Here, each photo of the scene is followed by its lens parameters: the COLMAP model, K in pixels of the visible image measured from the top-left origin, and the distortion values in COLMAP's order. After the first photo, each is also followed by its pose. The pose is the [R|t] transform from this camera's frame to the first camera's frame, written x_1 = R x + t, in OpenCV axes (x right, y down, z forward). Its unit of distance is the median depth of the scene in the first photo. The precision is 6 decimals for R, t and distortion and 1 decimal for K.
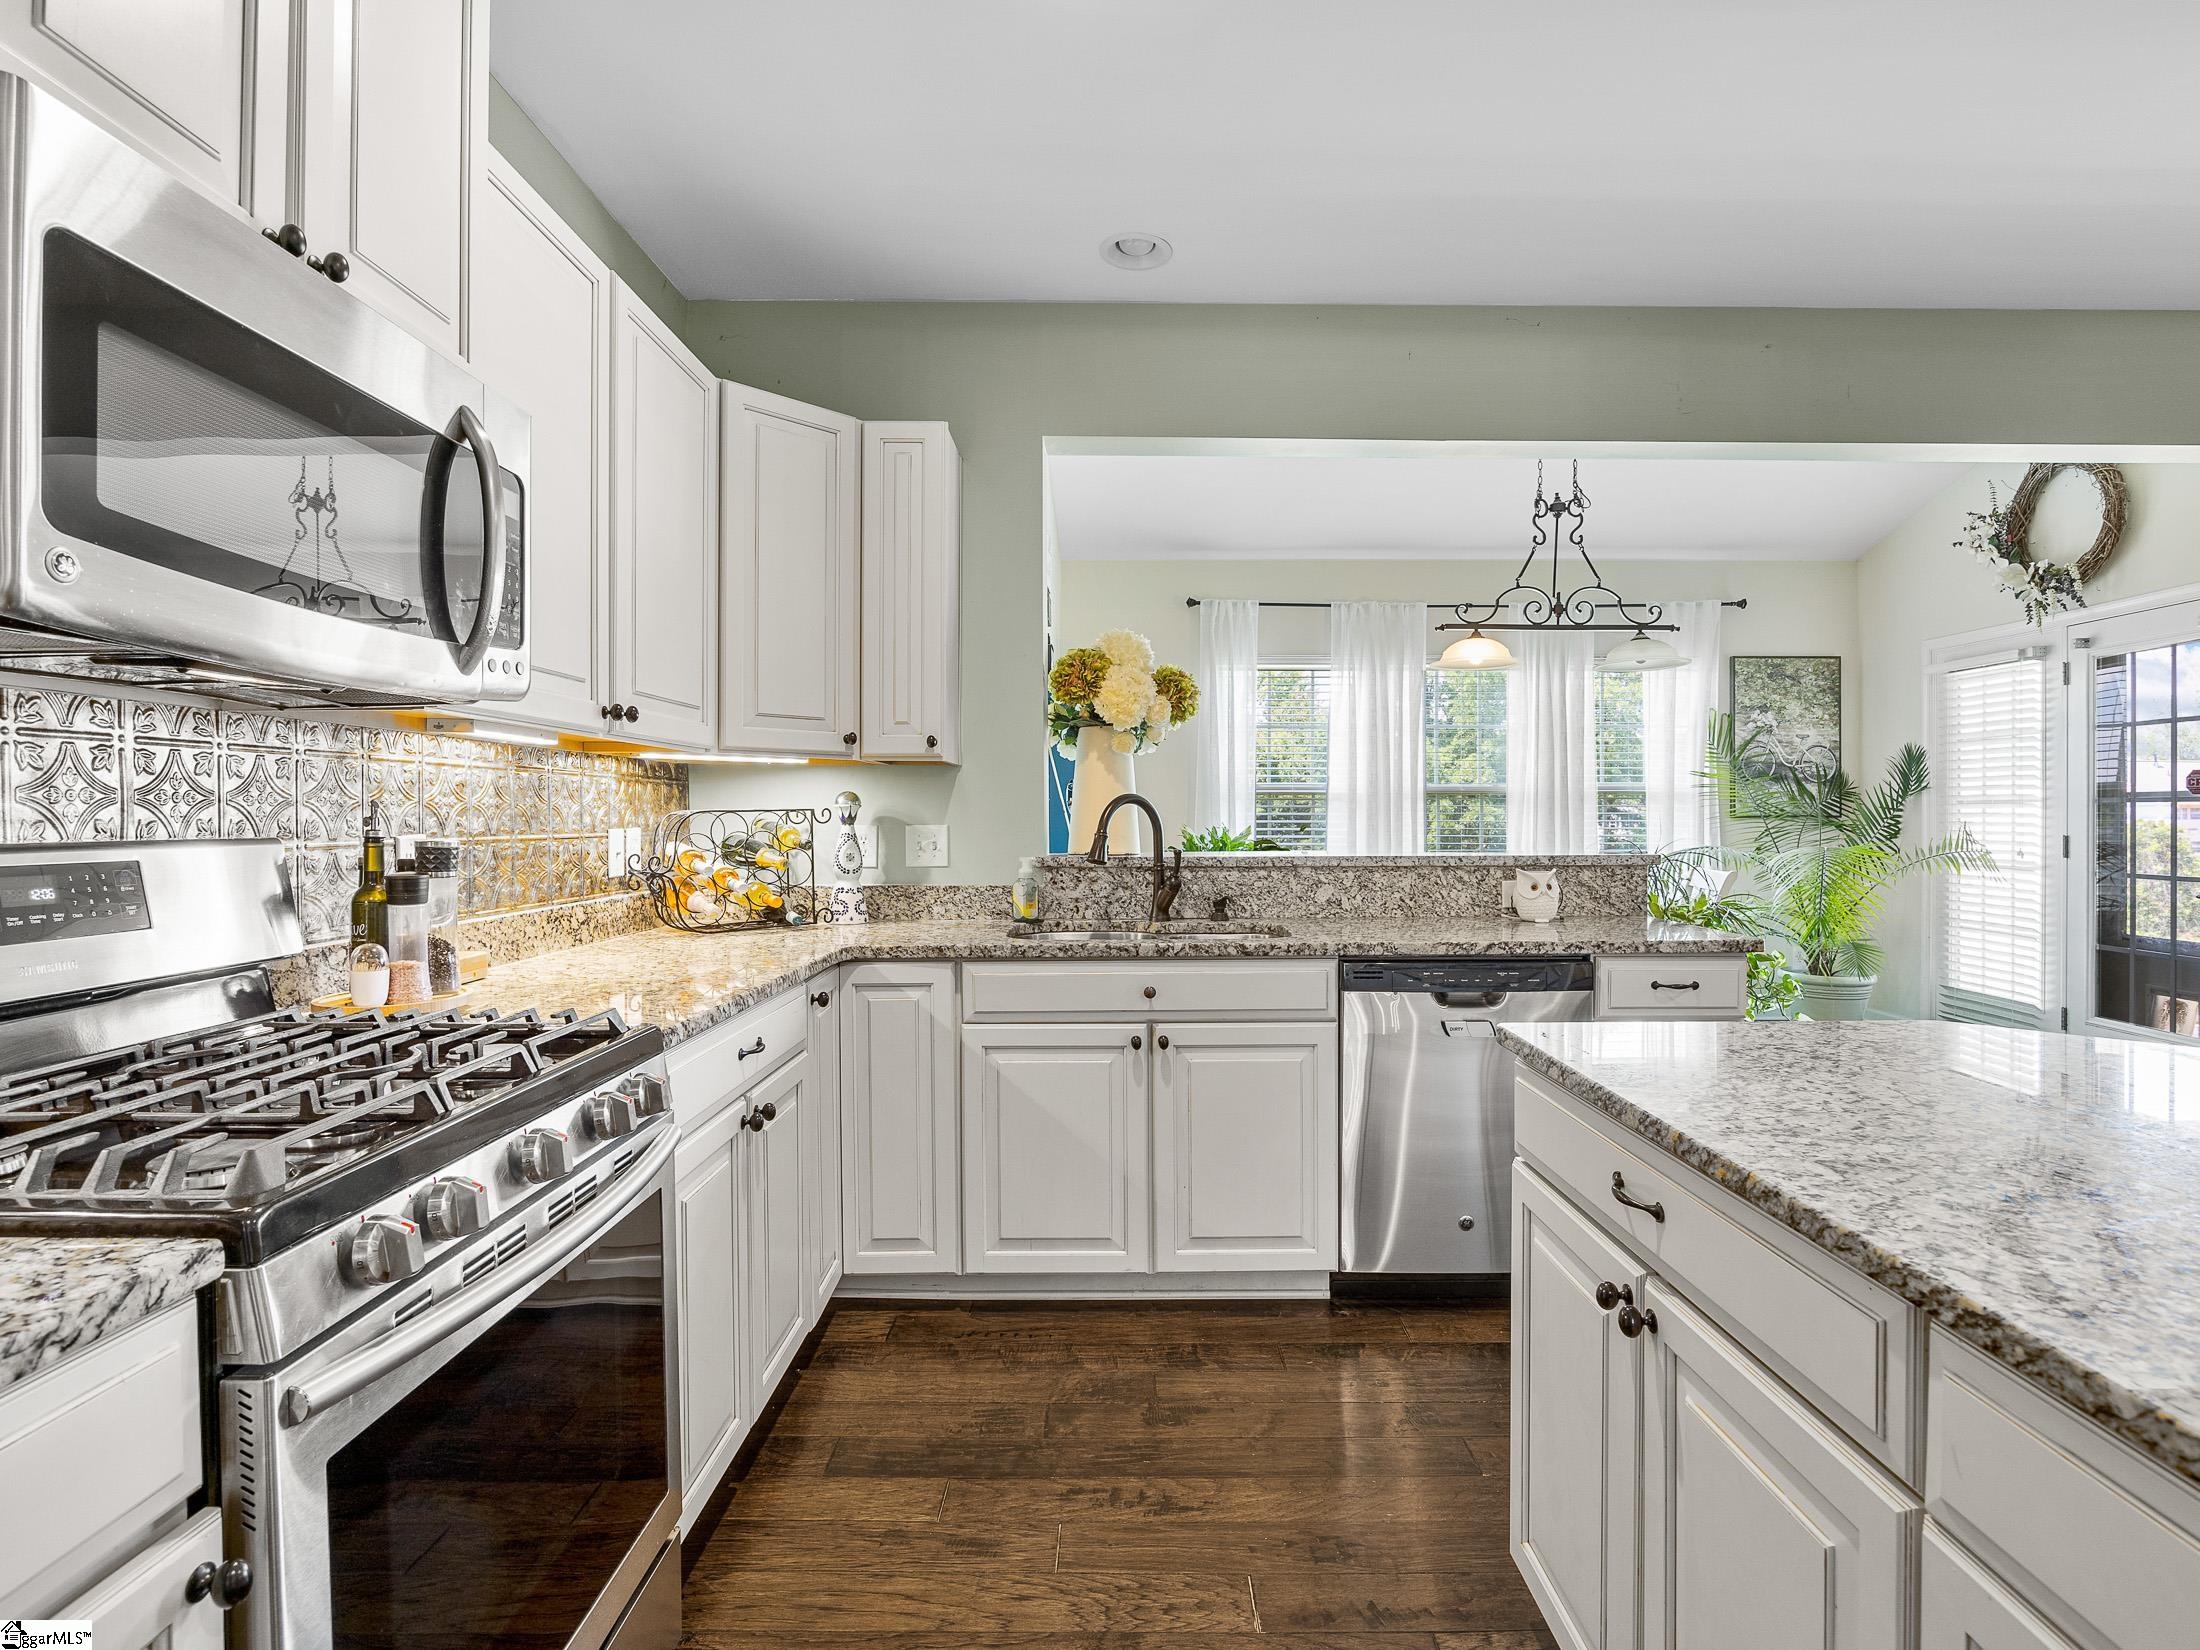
lens RADIAL K [[1080.3, 0, 1100.0], [0, 1080.3, 825.0], [0, 0, 1]] dist [-0.013605, 0.000776]
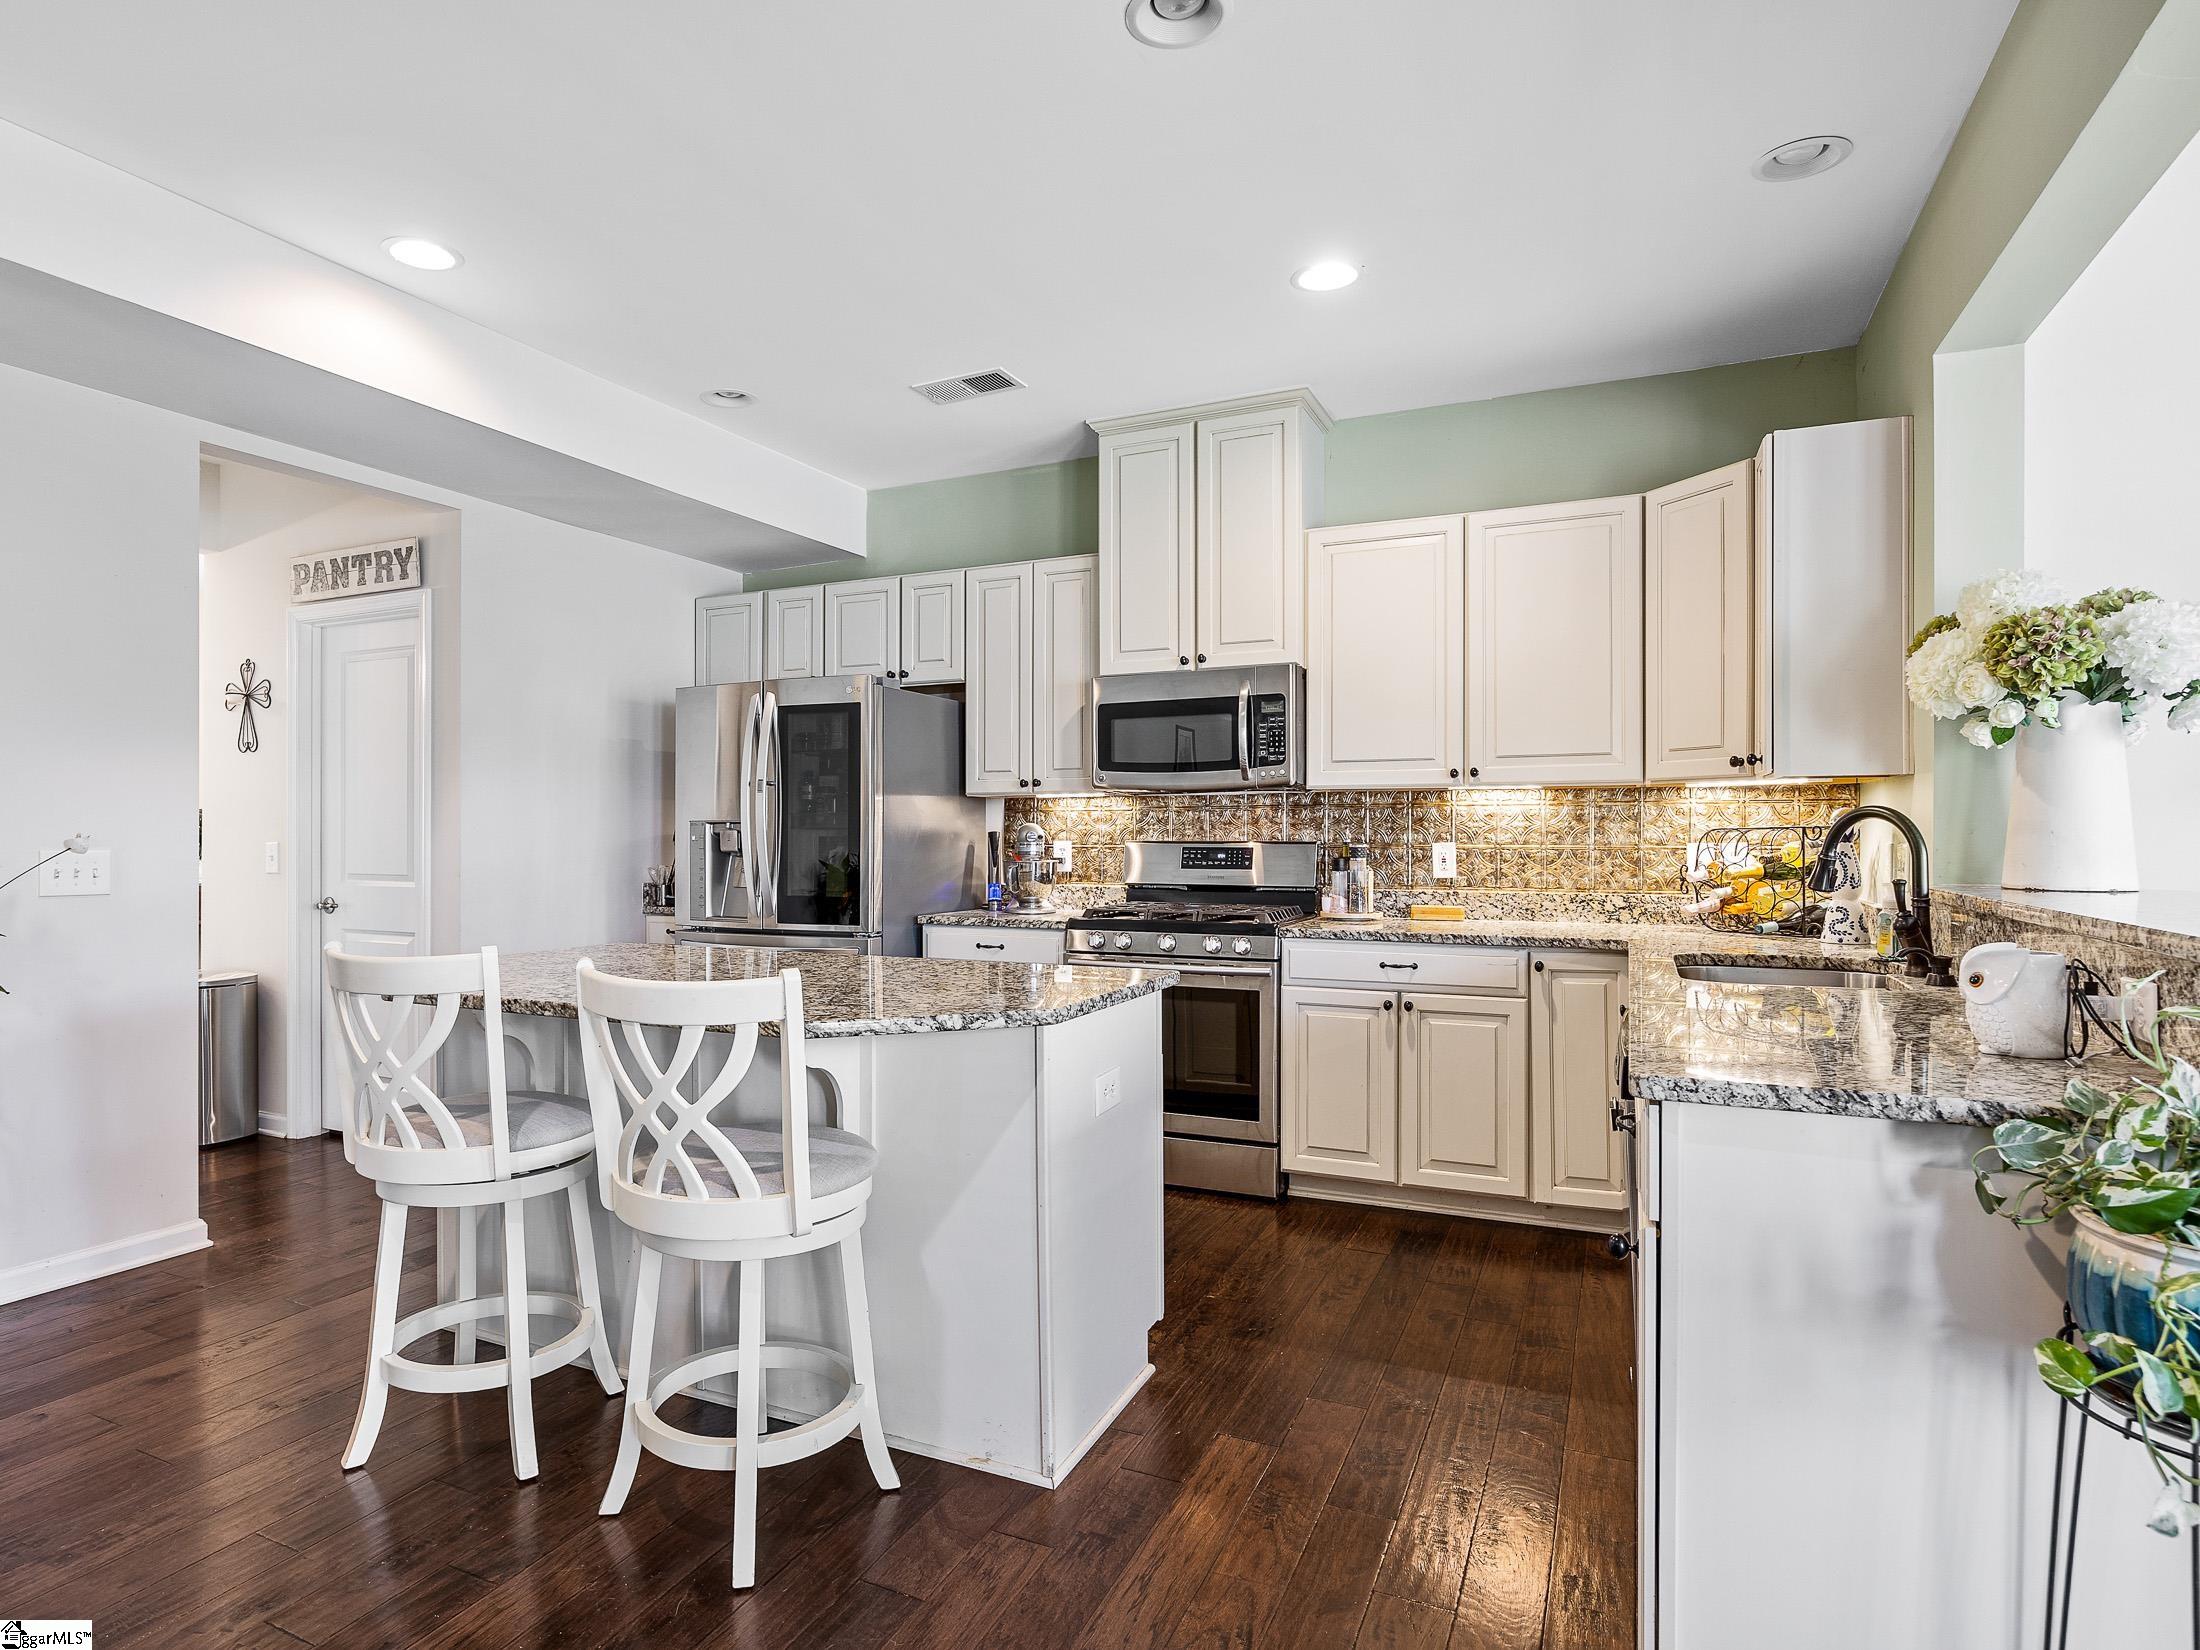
lens RADIAL K [[1169.7, 0, 1100.0], [0, 1169.7, 825.0], [0, 0, 1]] dist [-0.004880, -0.000230]
pose [[-0.379769, -0.004626, -0.925070, 1.210036], [-0.006819, 0.999974, -0.002201, -0.010642], [0.925056, 0.005472, -0.379791, 0.948306]]
